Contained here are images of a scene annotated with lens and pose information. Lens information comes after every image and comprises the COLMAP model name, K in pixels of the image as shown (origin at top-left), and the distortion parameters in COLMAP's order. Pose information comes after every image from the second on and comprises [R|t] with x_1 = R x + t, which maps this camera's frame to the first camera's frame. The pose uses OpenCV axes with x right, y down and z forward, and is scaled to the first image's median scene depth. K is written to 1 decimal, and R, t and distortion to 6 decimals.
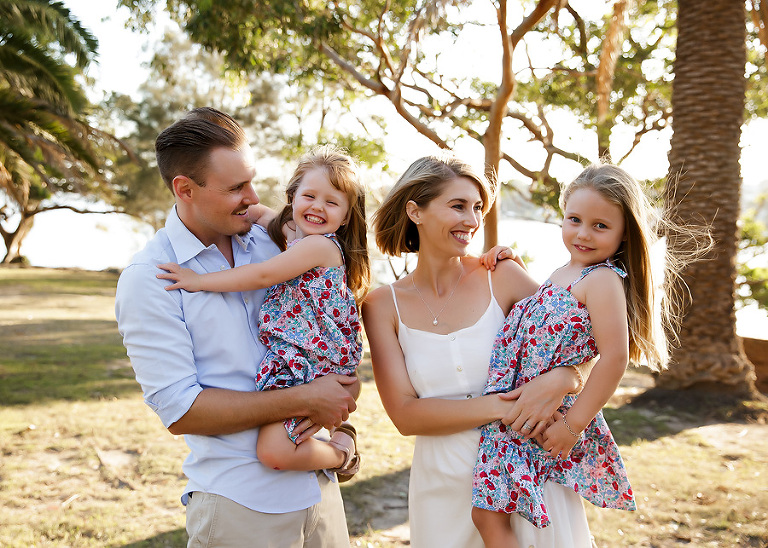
lens RADIAL K [[857.3, 0, 384.0], [0, 857.3, 274.0], [0, 0, 1]] dist [-0.002120, -0.005992]
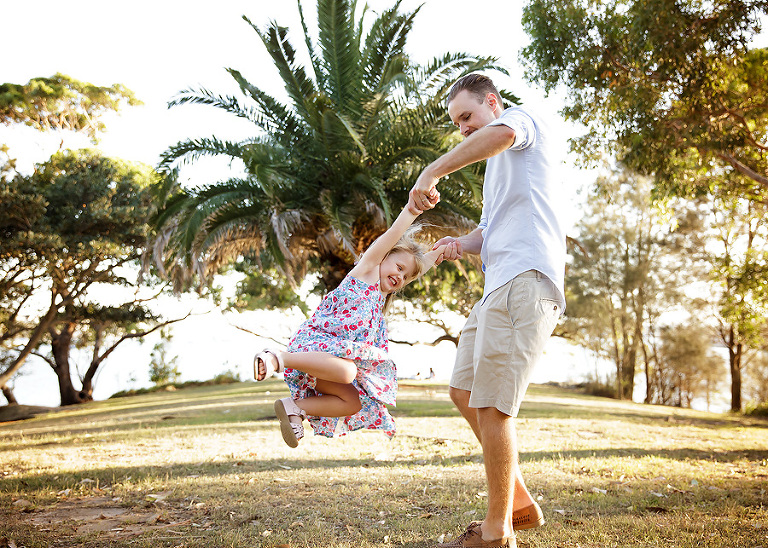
lens RADIAL K [[857.3, 0, 384.0], [0, 857.3, 274.0], [0, 0, 1]] dist [-0.002120, -0.005992]
pose [[0.883664, -0.055034, -0.464876, 0.017247], [-0.023924, 0.986458, -0.162257, 0.038661], [0.467510, 0.154502, 0.870381, -0.104294]]
